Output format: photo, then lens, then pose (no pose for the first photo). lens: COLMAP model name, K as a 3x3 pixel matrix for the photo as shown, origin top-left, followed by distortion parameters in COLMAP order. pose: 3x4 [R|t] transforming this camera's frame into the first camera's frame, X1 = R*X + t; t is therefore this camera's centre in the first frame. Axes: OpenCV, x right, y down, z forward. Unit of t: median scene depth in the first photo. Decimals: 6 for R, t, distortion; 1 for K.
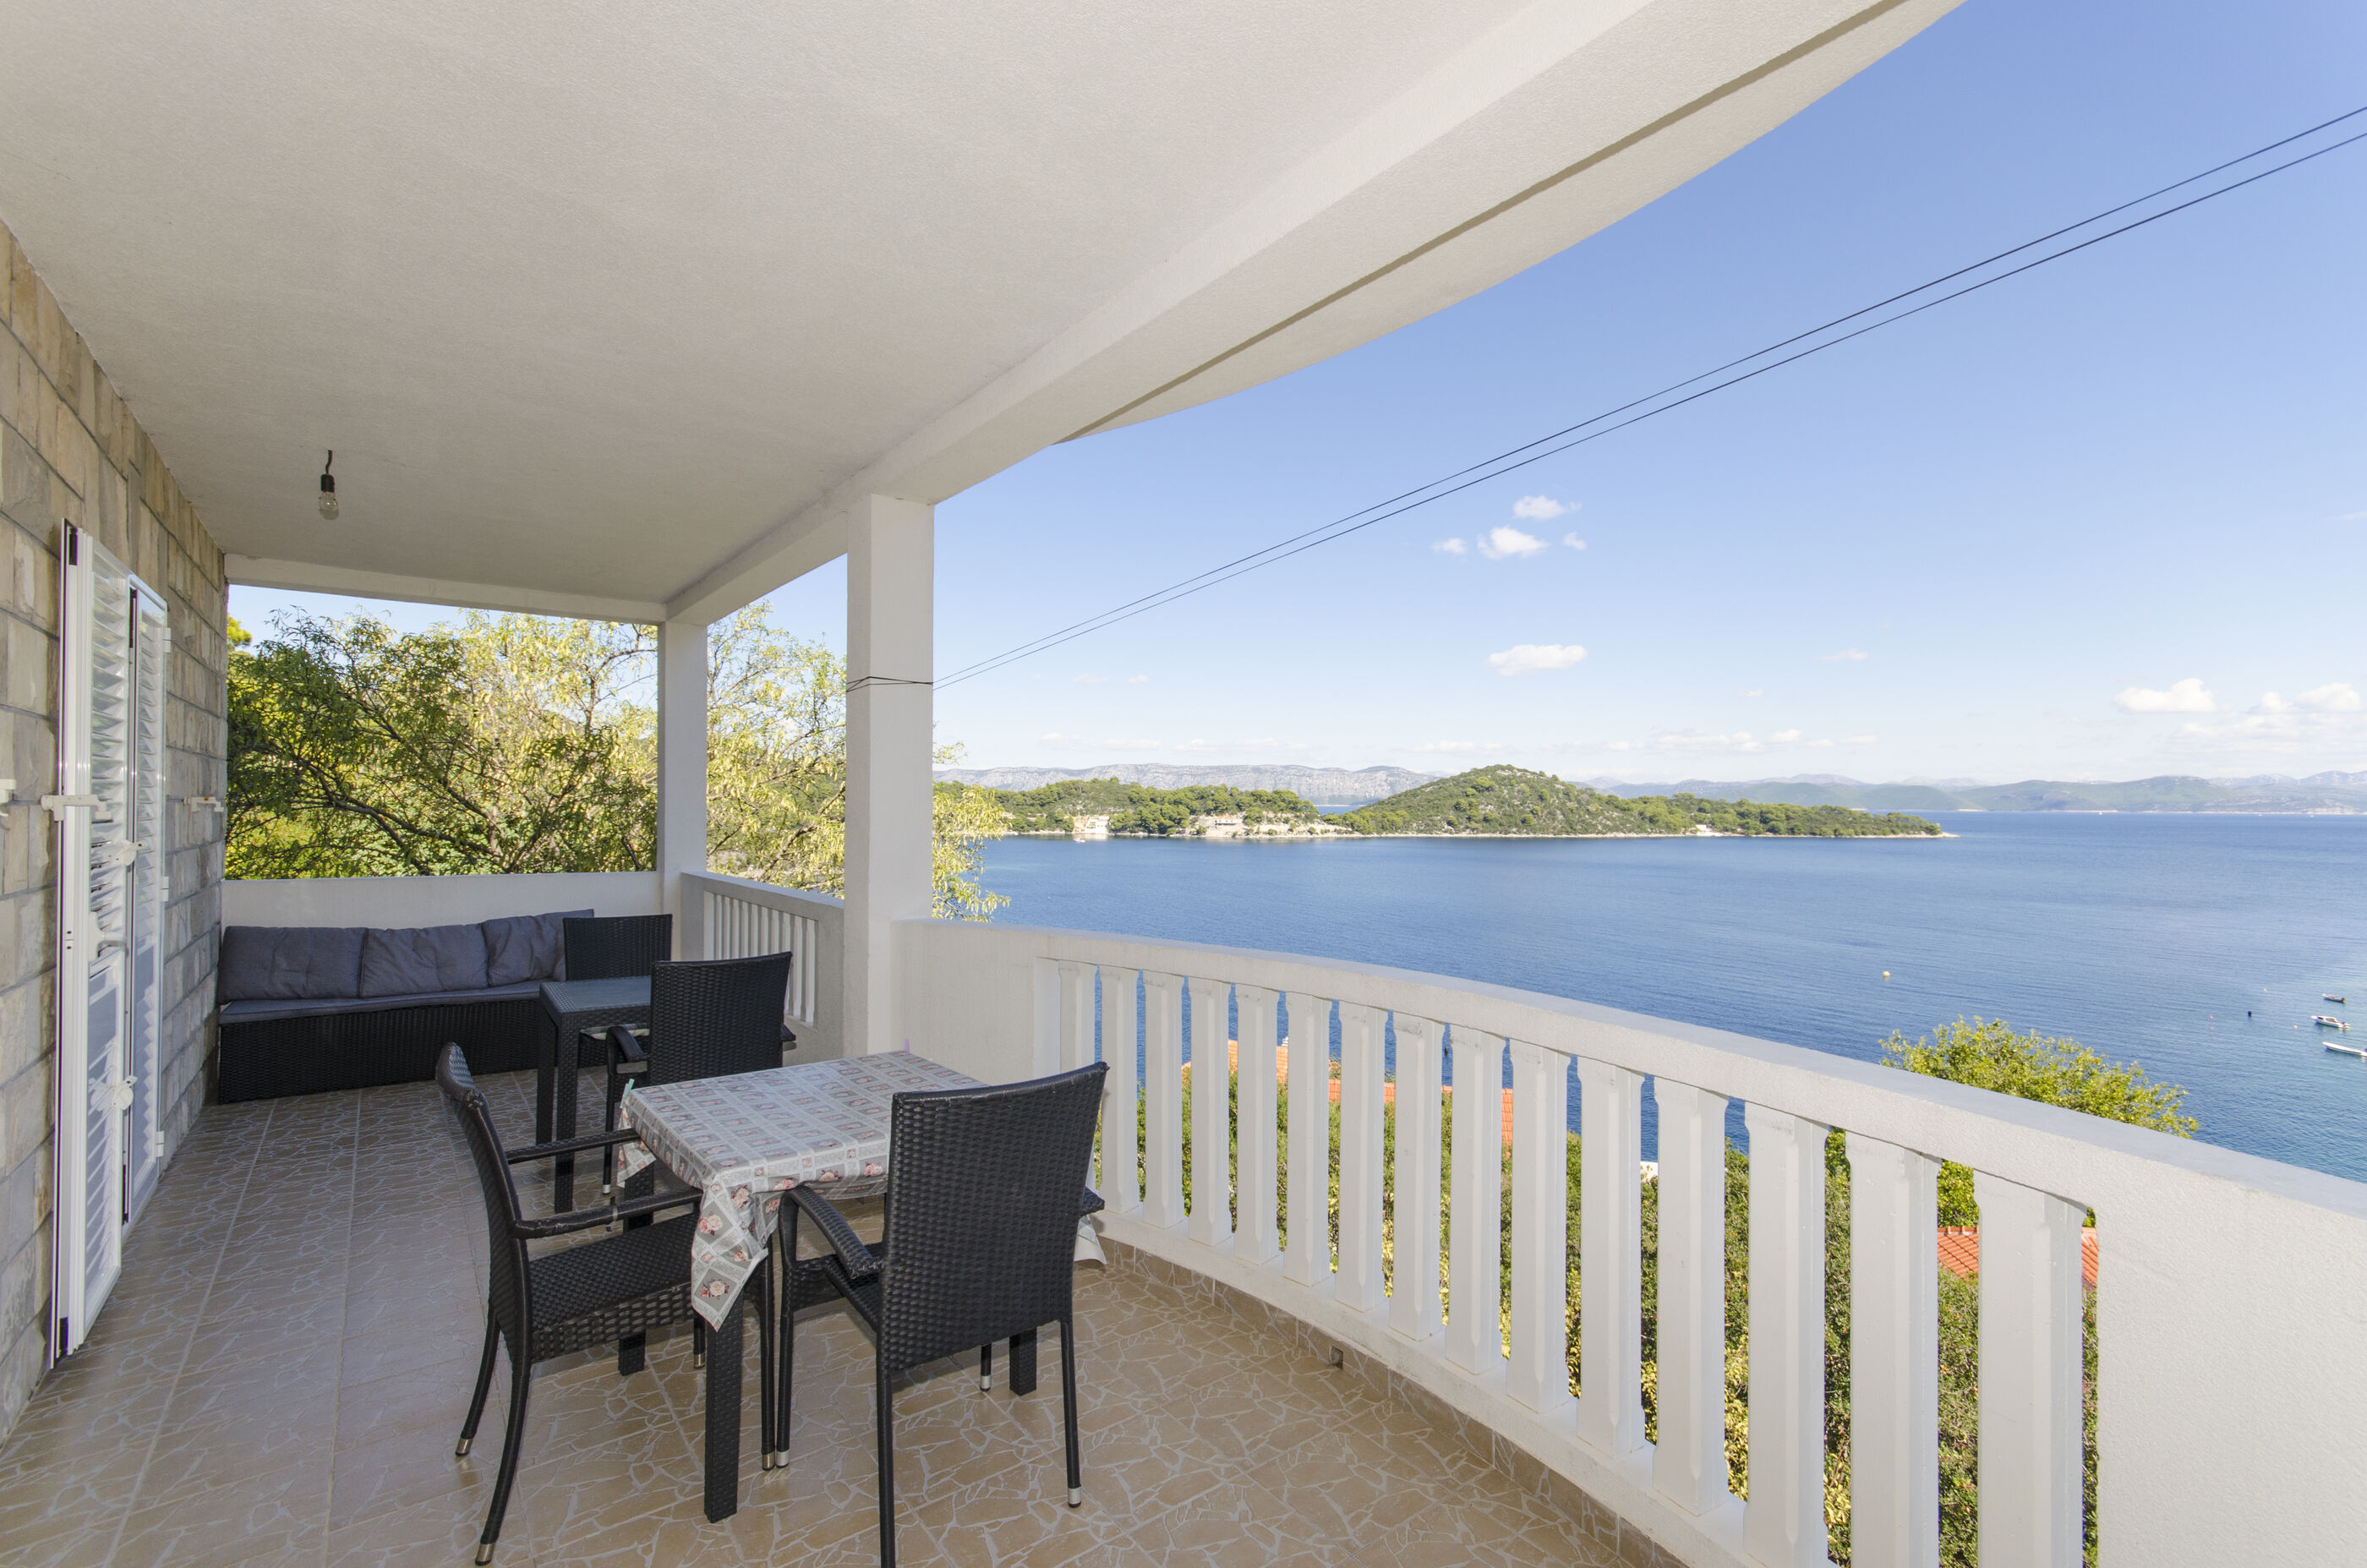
lens RADIAL K [[1020.2, 0, 1183.5], [0, 1020.2, 794.3], [0, 0, 1]] dist [0.002137, 0.001018]
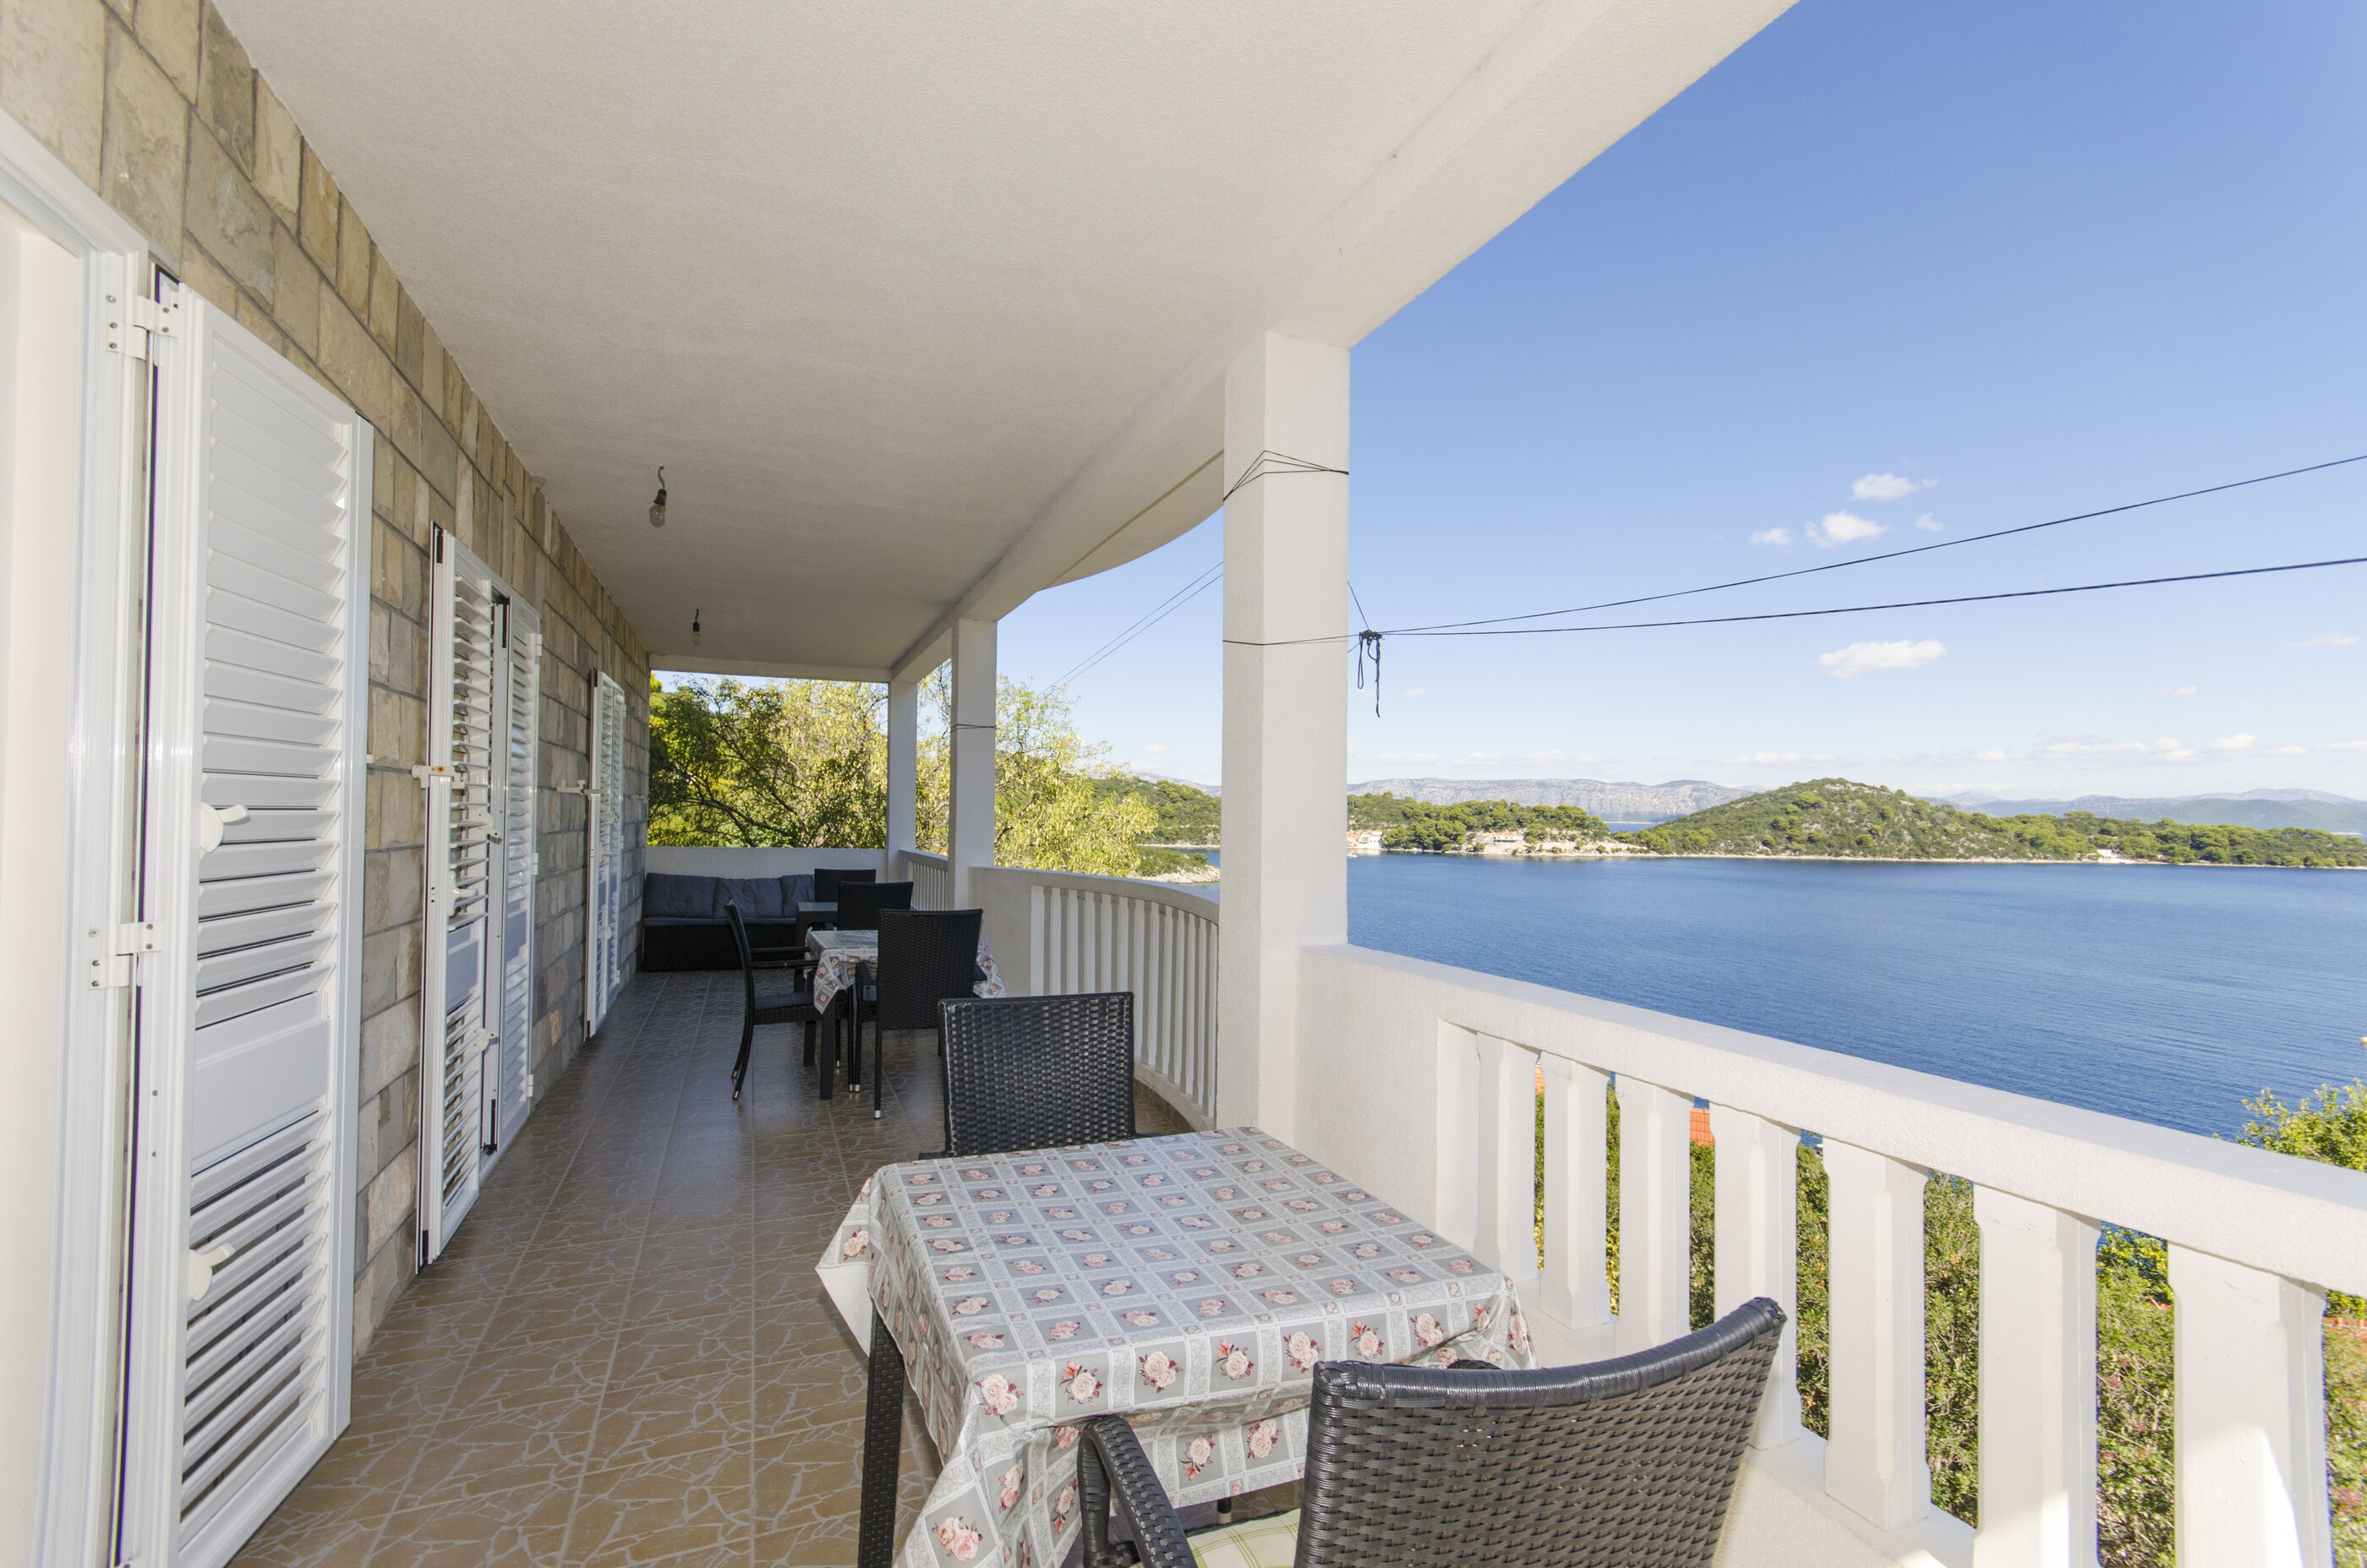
lens RADIAL K [[1015.2, 0, 1187.5], [0, 1015.2, 795.2], [0, 0, 1]] dist [-0.000012, 0.014591]
pose [[0.965919, 0.001658, -0.258841, 0.272620], [-0.005161, 0.999904, -0.012855, 0.013194], [0.258795, 0.013752, 0.965834, -0.297191]]
